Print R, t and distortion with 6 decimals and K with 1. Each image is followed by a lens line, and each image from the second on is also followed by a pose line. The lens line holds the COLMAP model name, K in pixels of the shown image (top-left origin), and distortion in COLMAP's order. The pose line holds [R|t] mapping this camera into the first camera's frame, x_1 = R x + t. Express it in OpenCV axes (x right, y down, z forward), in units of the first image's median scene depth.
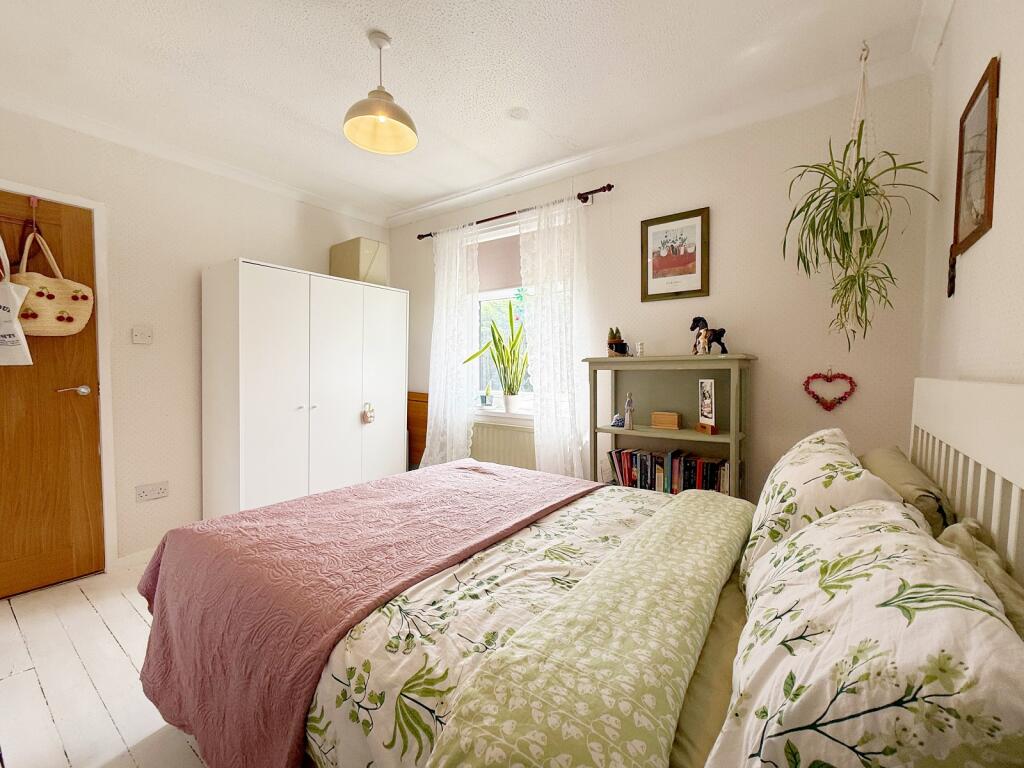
lens RADIAL K [[425.5, 0, 512.0], [0, 425.5, 384.0], [0, 0, 1]] dist [-0.001086, -0.000485]
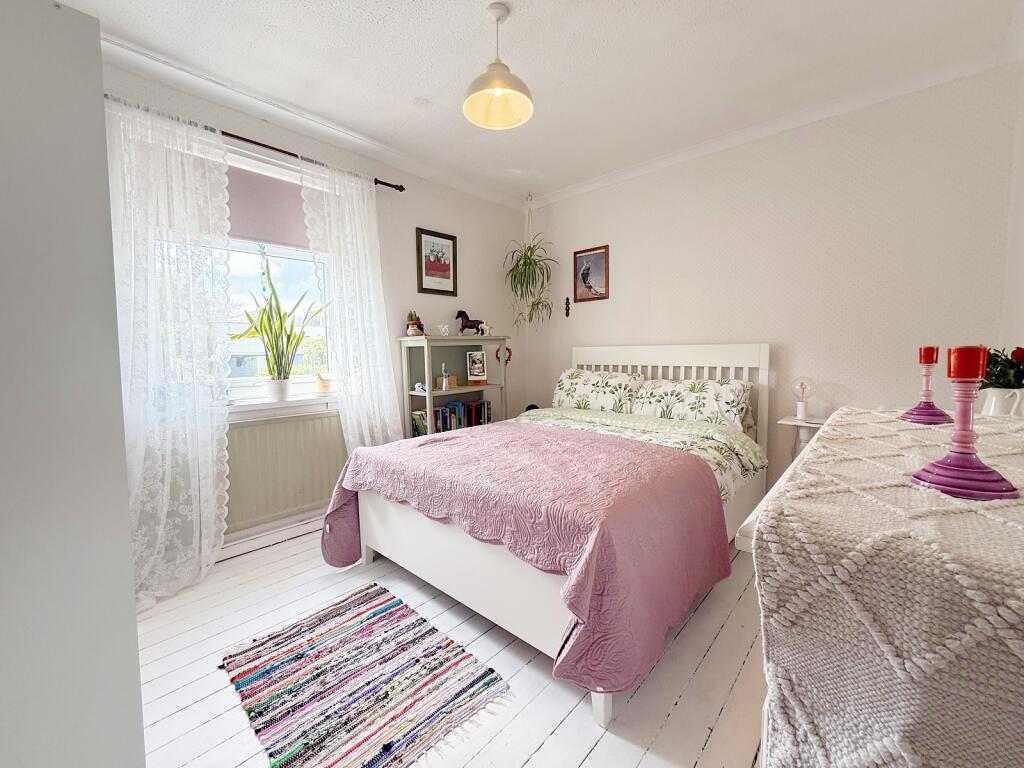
lens RADIAL K [[425.5, 0, 512.0], [0, 425.5, 384.0], [0, 0, 1]] dist [-0.001086, -0.000485]
pose [[0.101823, -0.086737, 0.991014, -0.990408], [0.048150, 0.995454, 0.082179, -0.013337], [-0.993637, 0.039350, 0.105536, 0.633622]]
